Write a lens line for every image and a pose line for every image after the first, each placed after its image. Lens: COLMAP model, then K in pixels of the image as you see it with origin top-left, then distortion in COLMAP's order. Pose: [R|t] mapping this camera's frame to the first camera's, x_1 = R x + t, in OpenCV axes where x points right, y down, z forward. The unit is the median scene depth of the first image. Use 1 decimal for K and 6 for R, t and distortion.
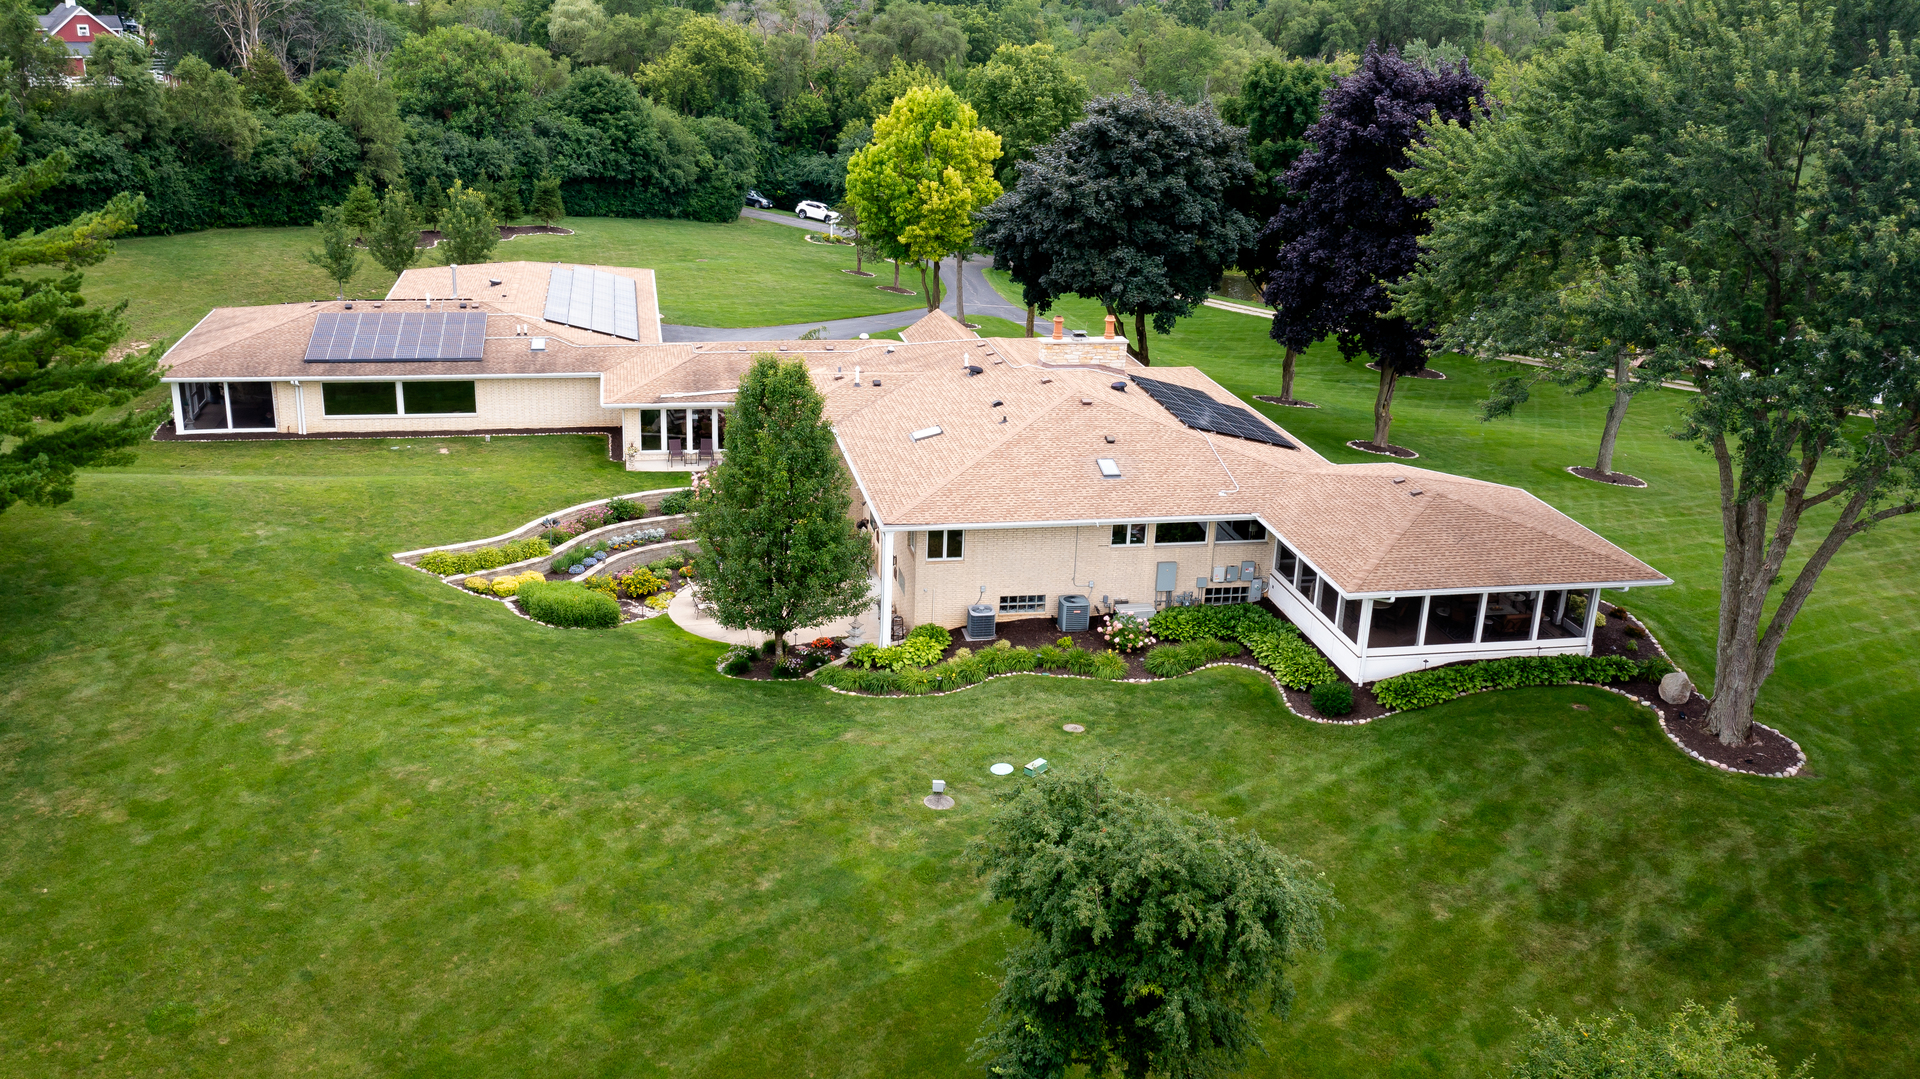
lens RADIAL K [[1546.3, 0, 960.0], [0, 1546.3, 539.5], [0, 0, 1]] dist [-0.010428, 0.002116]
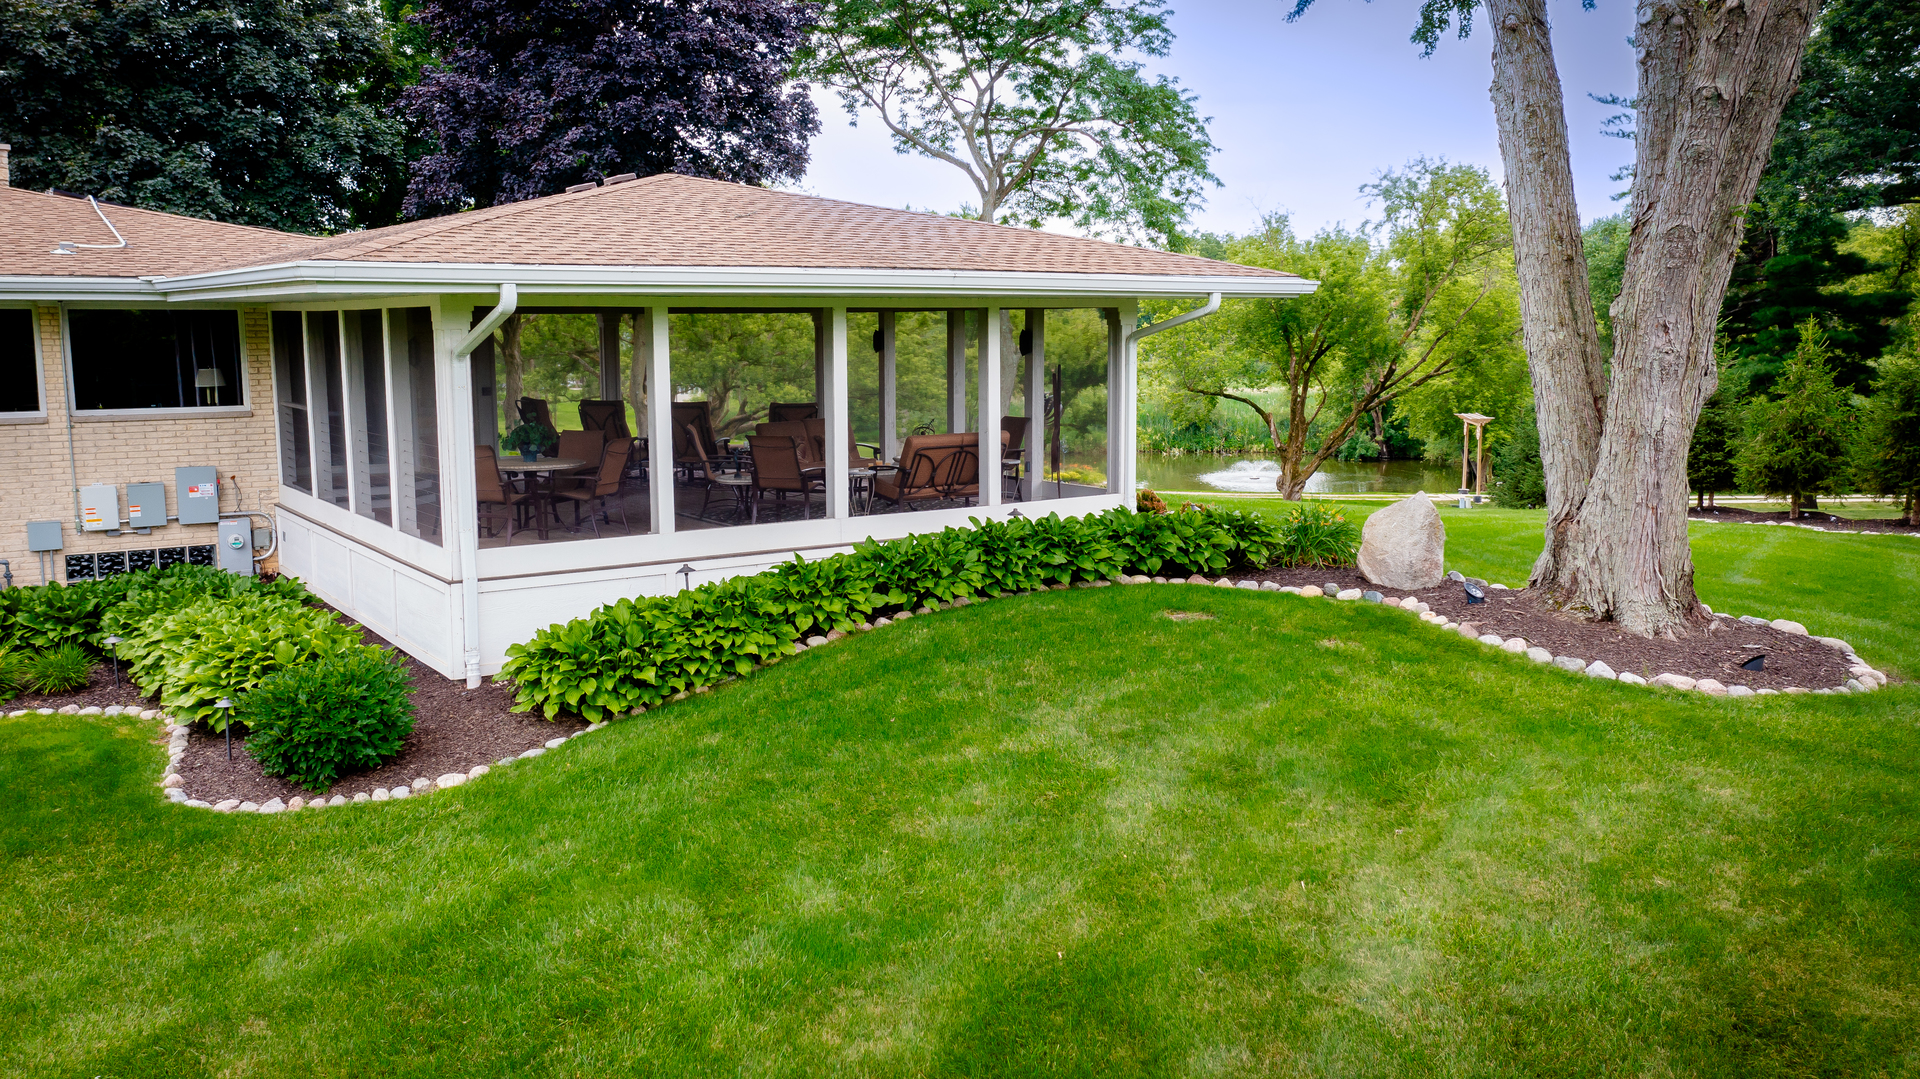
lens RADIAL K [[1546.3, 0, 960.0], [0, 1546.3, 539.5], [0, 0, 1]] dist [-0.010428, 0.002116]
pose [[0.910989, -0.095362, 0.401254, 0.201389], [0.167116, 0.974805, -0.147743, 0.109802], [-0.377055, 0.201648, 0.903973, 0.619241]]
